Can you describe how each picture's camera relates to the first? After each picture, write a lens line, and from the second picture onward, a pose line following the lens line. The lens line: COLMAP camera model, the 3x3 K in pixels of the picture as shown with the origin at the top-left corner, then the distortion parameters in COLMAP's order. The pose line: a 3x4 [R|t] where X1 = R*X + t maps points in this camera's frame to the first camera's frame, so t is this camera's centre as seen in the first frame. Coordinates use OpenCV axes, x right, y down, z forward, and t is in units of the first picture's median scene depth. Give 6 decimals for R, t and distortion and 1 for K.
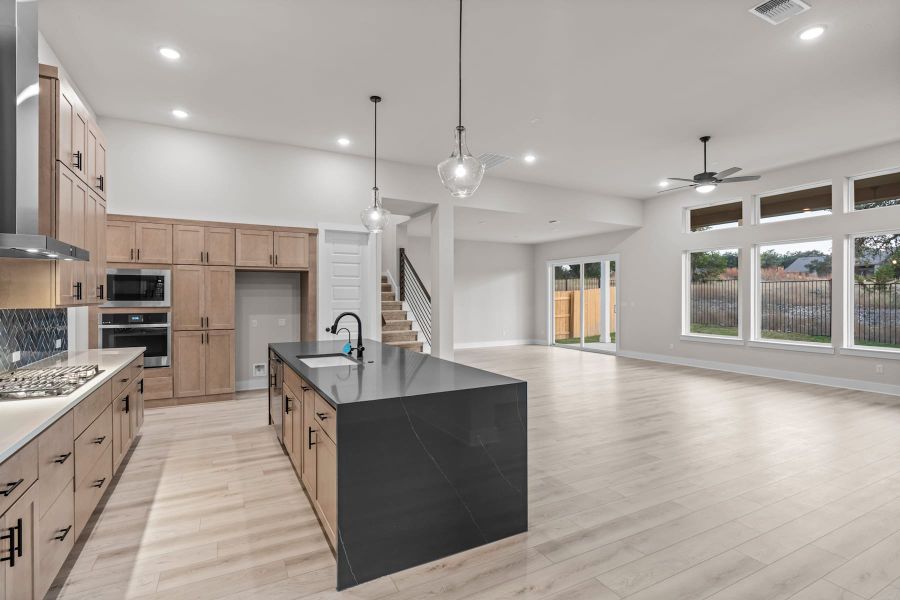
lens RADIAL K [[432.3, 0, 445.0], [0, 432.3, 298.9], [0, 0, 1]] dist [-0.002493, 0.000864]
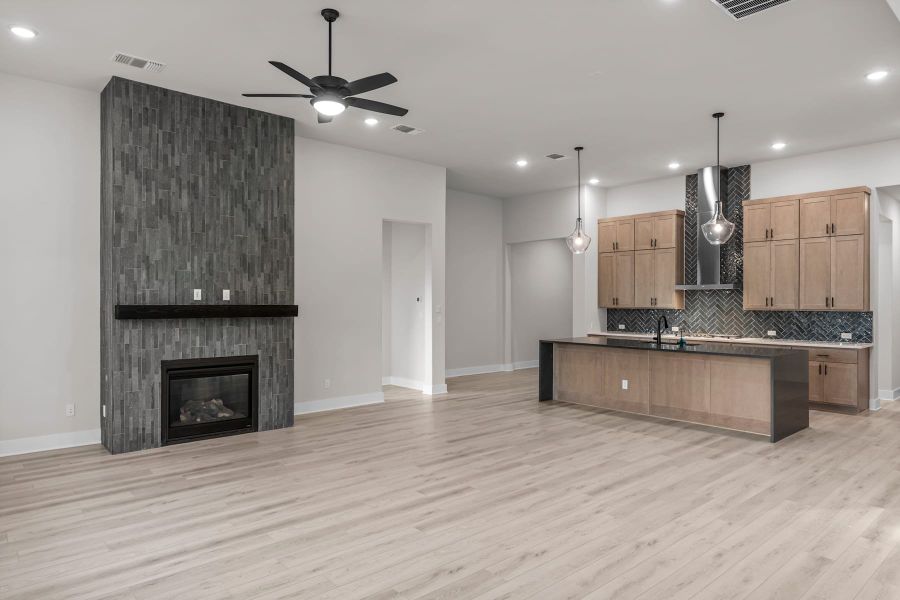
lens RADIAL K [[555.1, 0, 444.4], [0, 555.1, 302.9], [0, 0, 1]] dist [0.000410, 0.001029]
pose [[-0.972614, 0.001851, -0.232418, 0.656979], [-0.000024, 0.999967, 0.008064, -0.020083], [0.232425, 0.007848, -0.972583, 1.792725]]
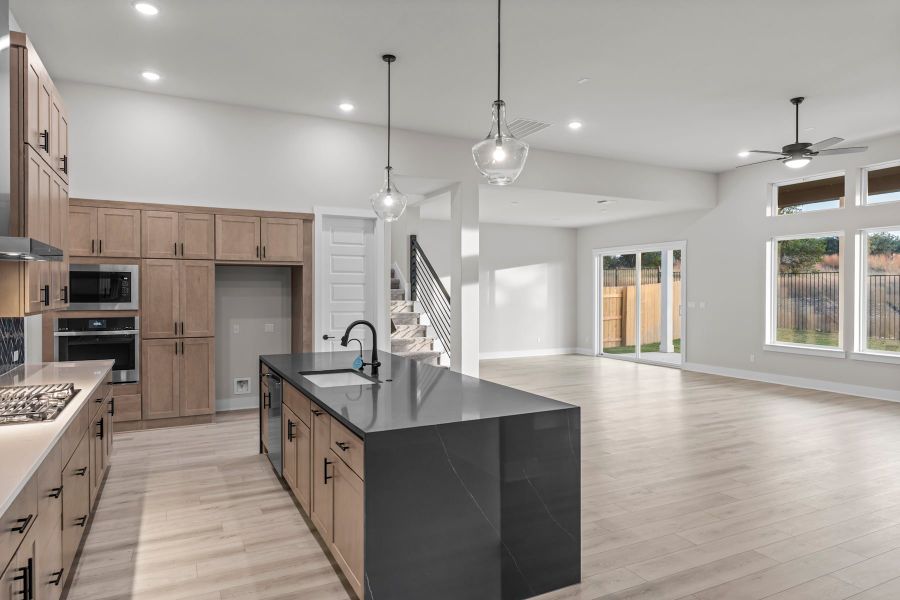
lens RADIAL K [[550.1, 0, 446.9], [0, 550.1, 297.8], [0, 0, 1]] dist [0.005132, -0.000274]
pose [[0.999740, 0.002083, -0.022698, -0.021954], [-0.001907, 0.999968, 0.007768, -0.013681], [0.022713, -0.007723, 0.999712, -0.037863]]
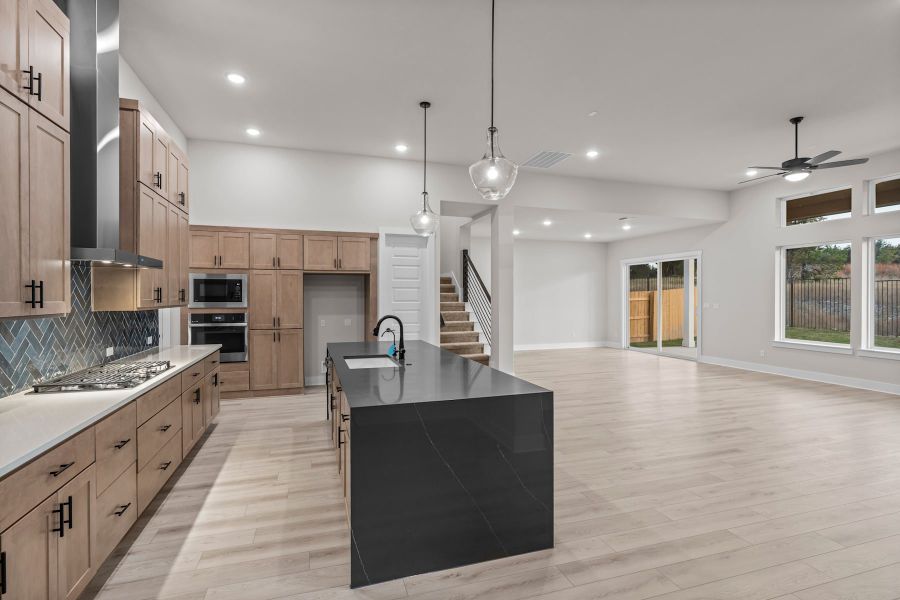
lens RADIAL K [[428.6, 0, 446.9], [0, 428.6, 299.6], [0, 0, 1]] dist [-0.001131, -0.000250]
pose [[0.984321, 0.001847, -0.176374, 0.057382], [-0.001273, 0.999994, 0.003368, -0.006342], [0.176379, -0.003090, 0.984317, 0.012922]]
